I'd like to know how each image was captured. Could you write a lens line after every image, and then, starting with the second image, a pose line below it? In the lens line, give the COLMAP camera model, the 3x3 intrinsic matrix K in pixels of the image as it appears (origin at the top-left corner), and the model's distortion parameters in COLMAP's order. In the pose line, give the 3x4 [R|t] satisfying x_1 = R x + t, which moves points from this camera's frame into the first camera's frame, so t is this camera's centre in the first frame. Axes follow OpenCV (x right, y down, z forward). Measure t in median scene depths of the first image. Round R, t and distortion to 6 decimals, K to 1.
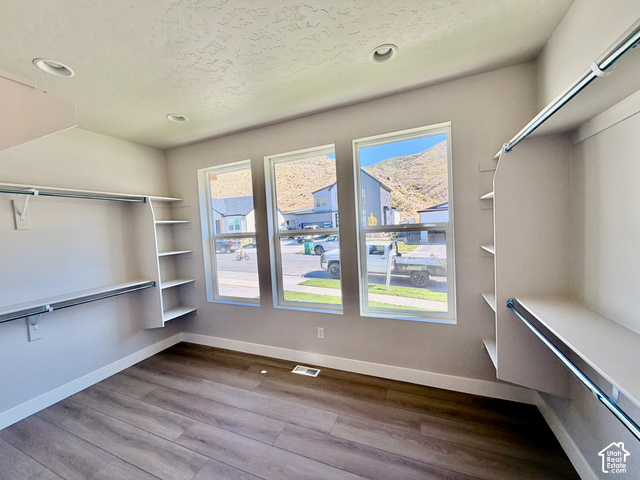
lens RADIAL K [[255.9, 0, 318.6], [0, 255.9, 242.0], [0, 0, 1]] dist [-0.000070, -0.000058]
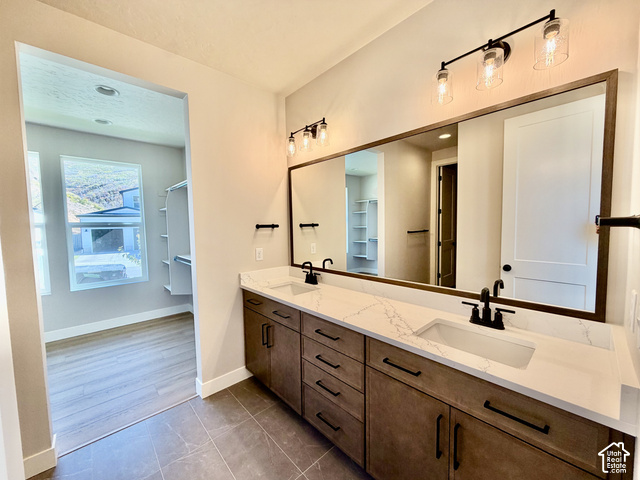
lens RADIAL K [[255.9, 0, 320.5], [0, 255.9, 241.6], [0, 0, 1]] dist [-0.000070, -0.000058]
pose [[0.413916, -0.014728, 0.910196, -0.484338], [0.049673, 0.998745, -0.006428, 0.111023], [-0.908959, 0.047873, 0.414128, -0.694141]]
